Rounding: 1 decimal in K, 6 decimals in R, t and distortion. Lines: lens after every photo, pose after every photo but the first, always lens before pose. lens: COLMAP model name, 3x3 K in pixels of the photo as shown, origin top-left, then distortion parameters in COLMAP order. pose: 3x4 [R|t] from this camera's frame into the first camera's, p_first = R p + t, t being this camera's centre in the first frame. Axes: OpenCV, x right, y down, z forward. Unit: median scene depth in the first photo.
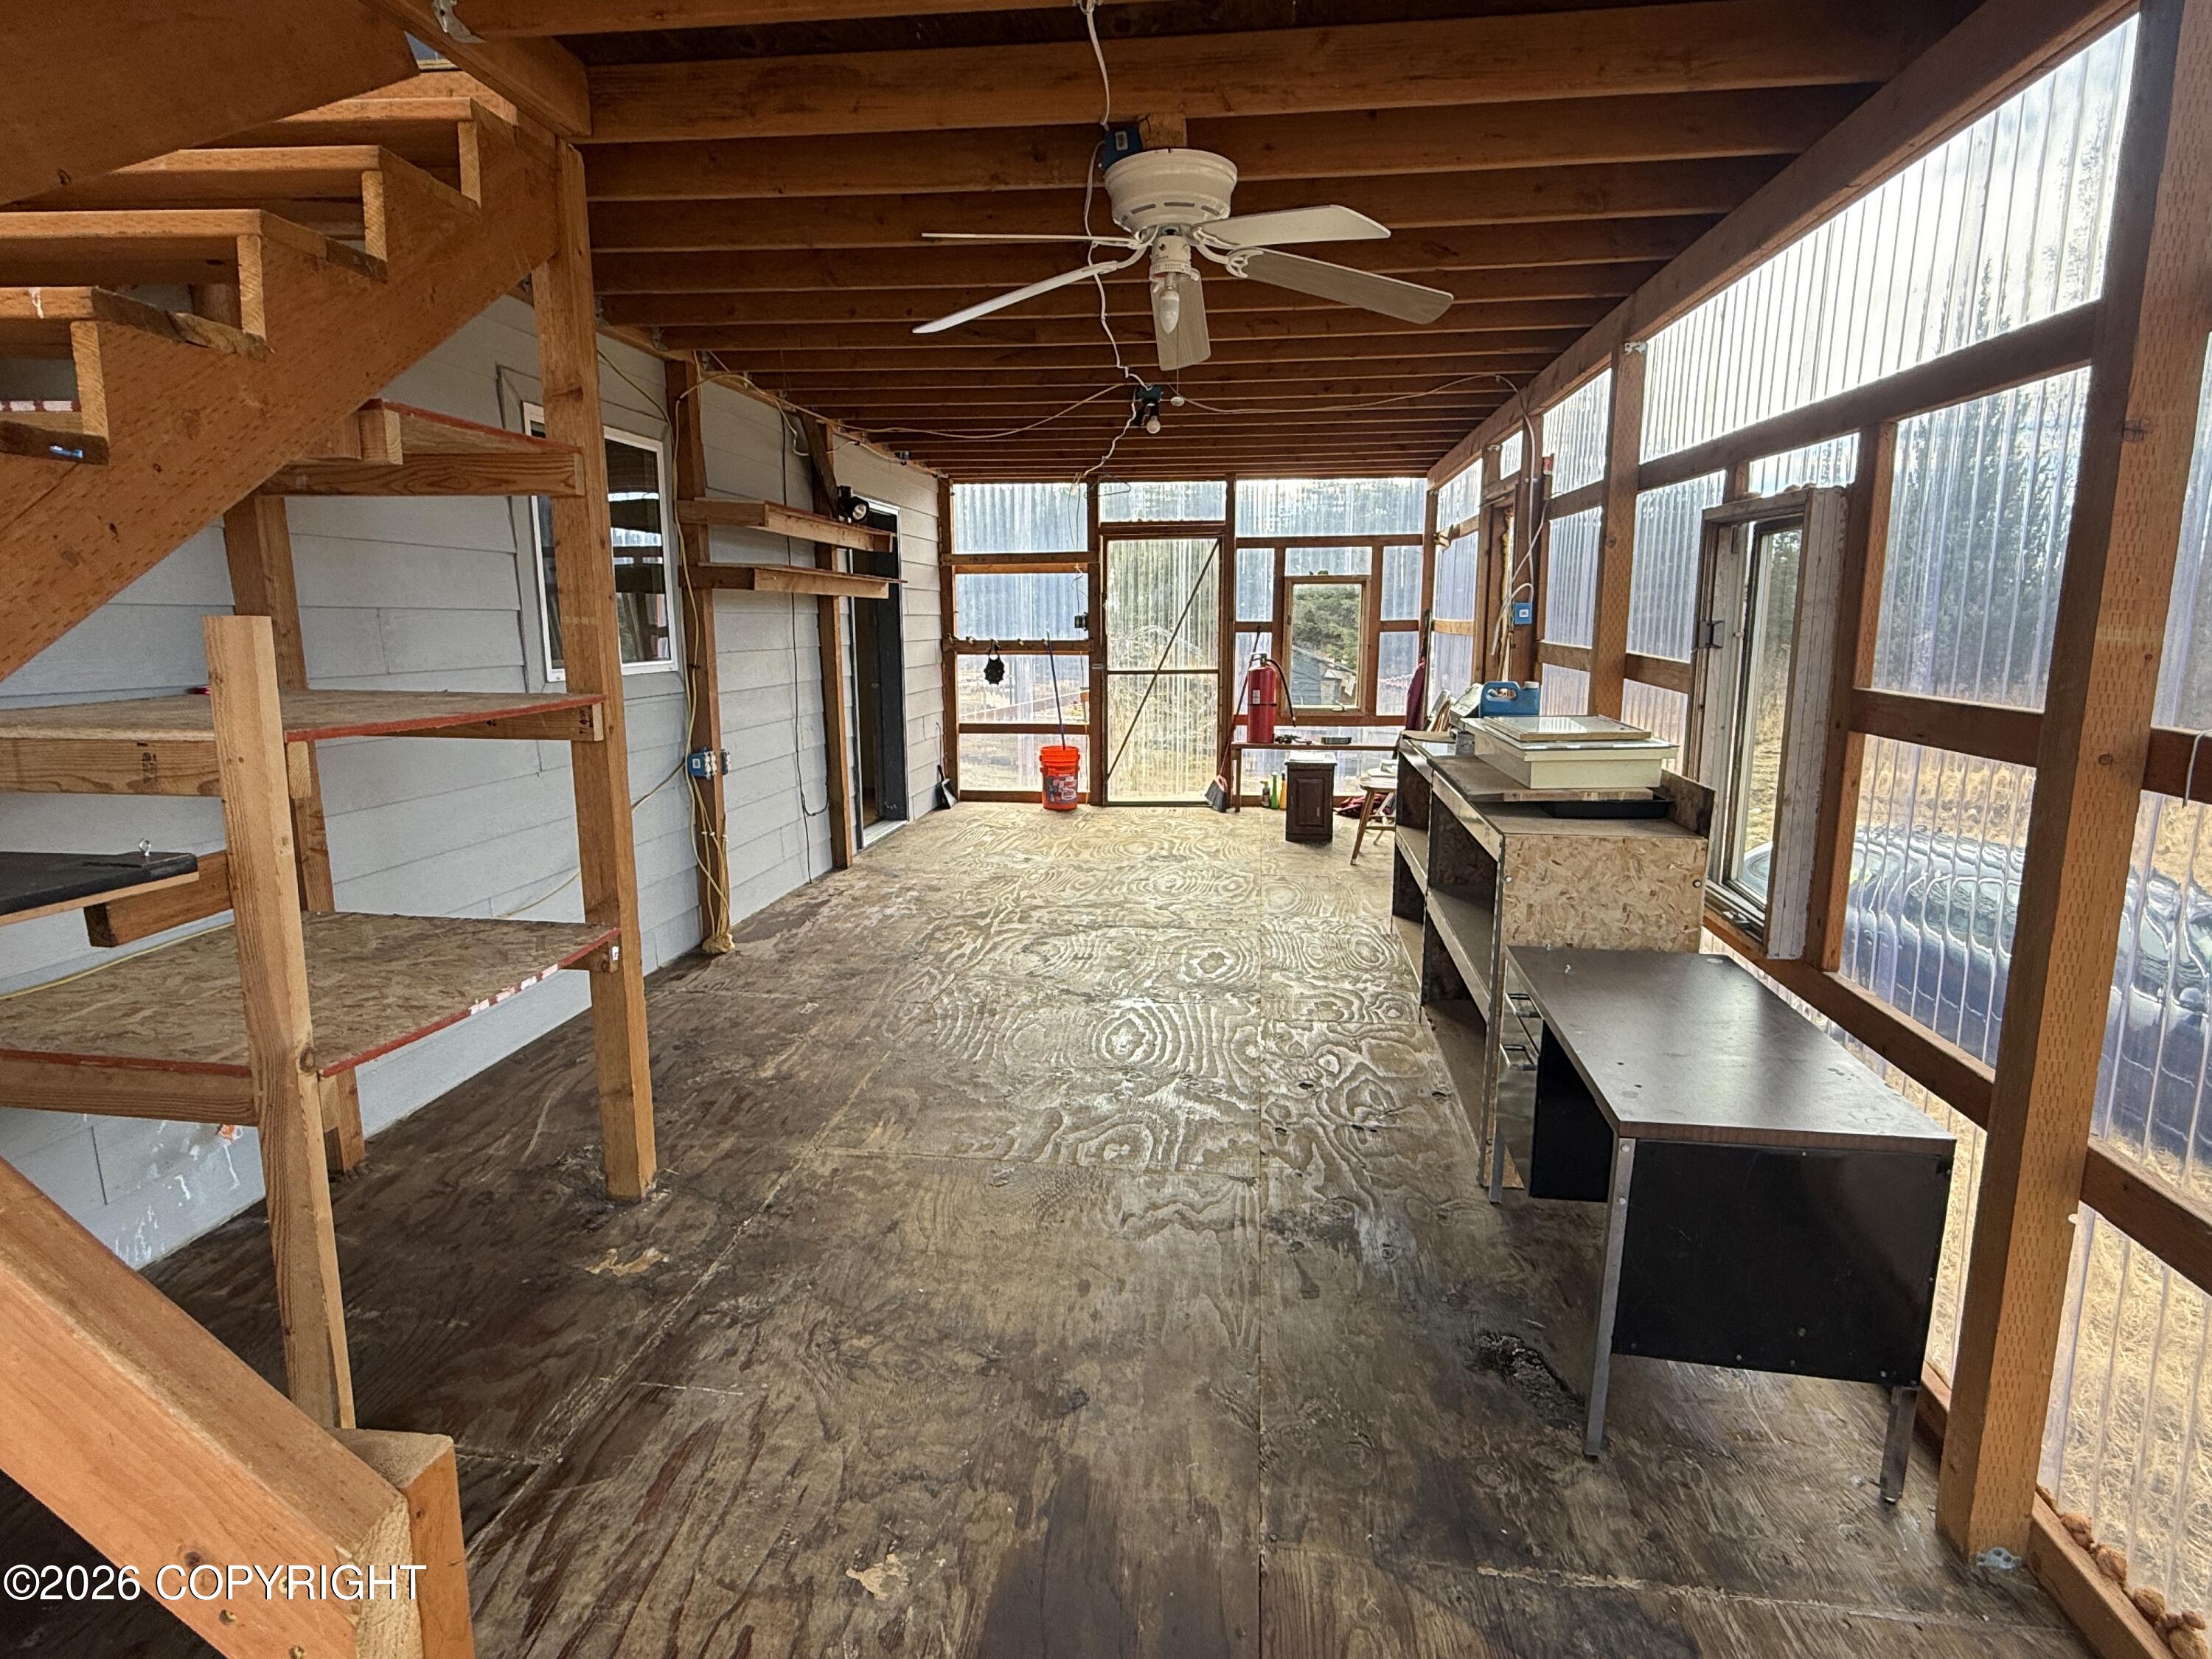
lens RADIAL K [[1174.1, 0, 1110.4], [0, 1174.1, 829.1], [0, 0, 1]] dist [0.002256, -0.002348]
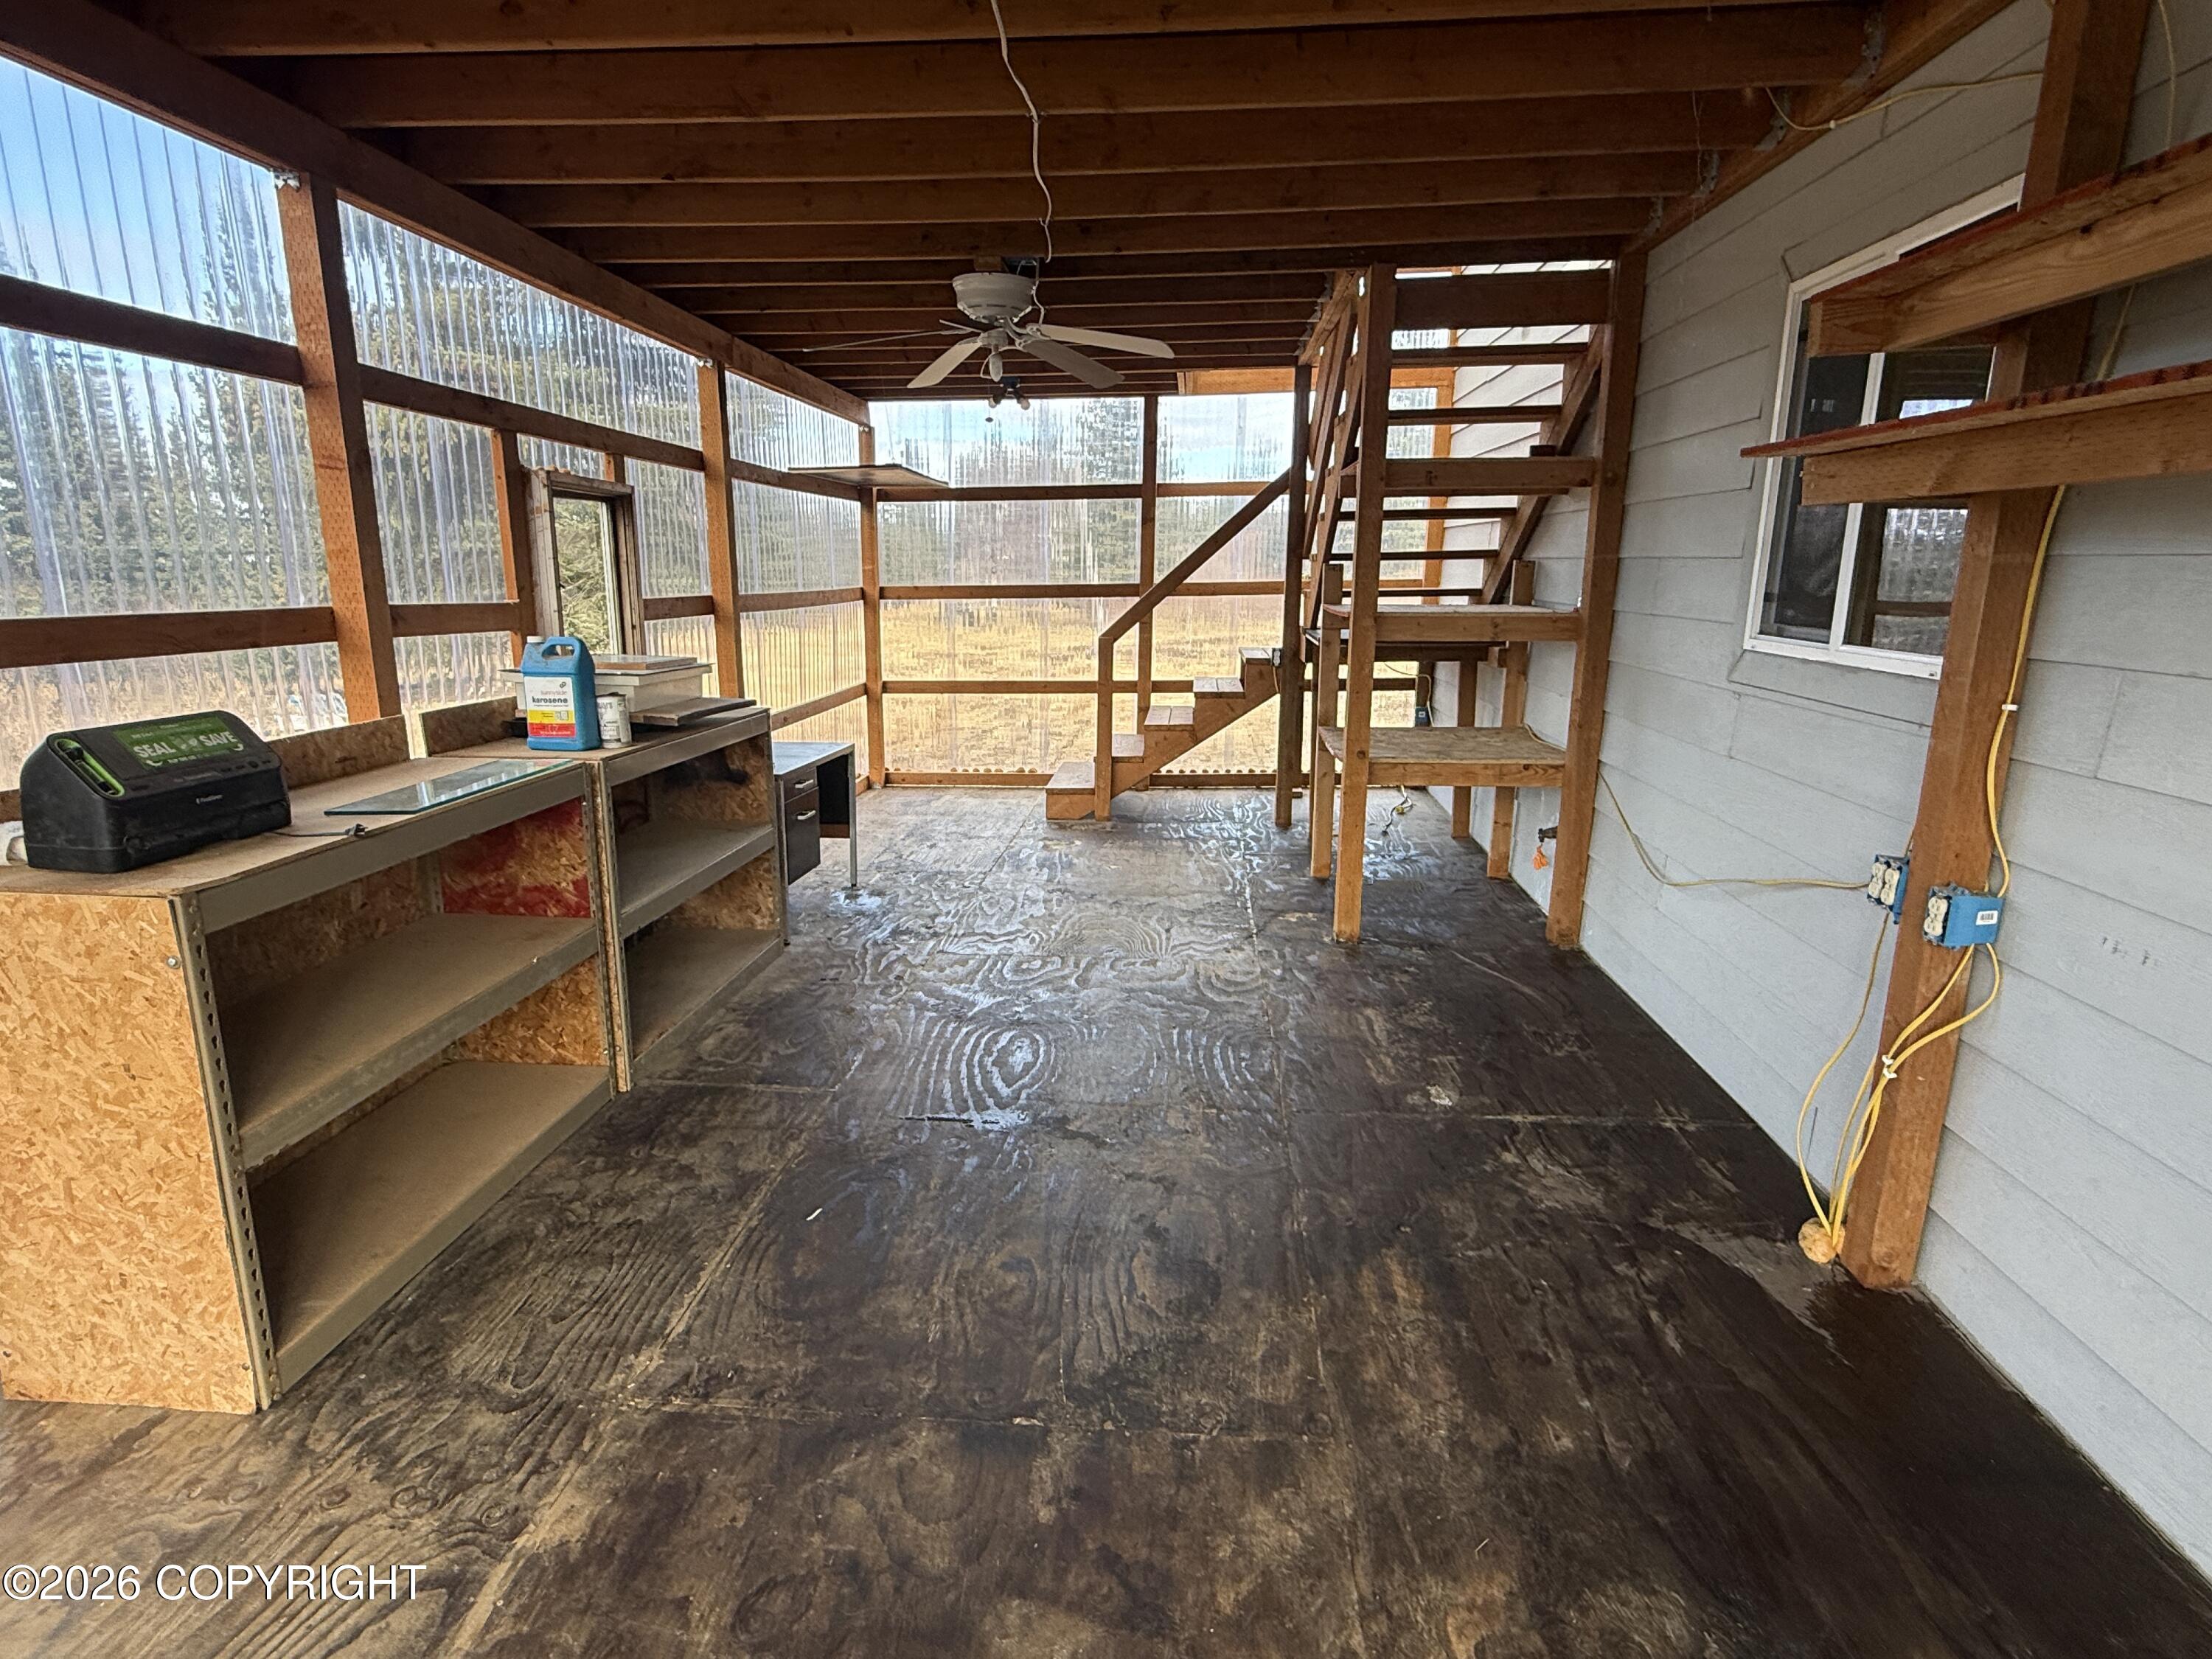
lens RADIAL K [[1174.1, 0, 1105.0], [0, 1174.1, 831.1], [0, 0, 1]] dist [0.002256, -0.002348]
pose [[-0.998768, 0.006164, -0.049231, -0.011961], [-0.013663, 0.919720, 0.392337, -0.354888], [0.047697, 0.392526, -0.918503, 1.968362]]
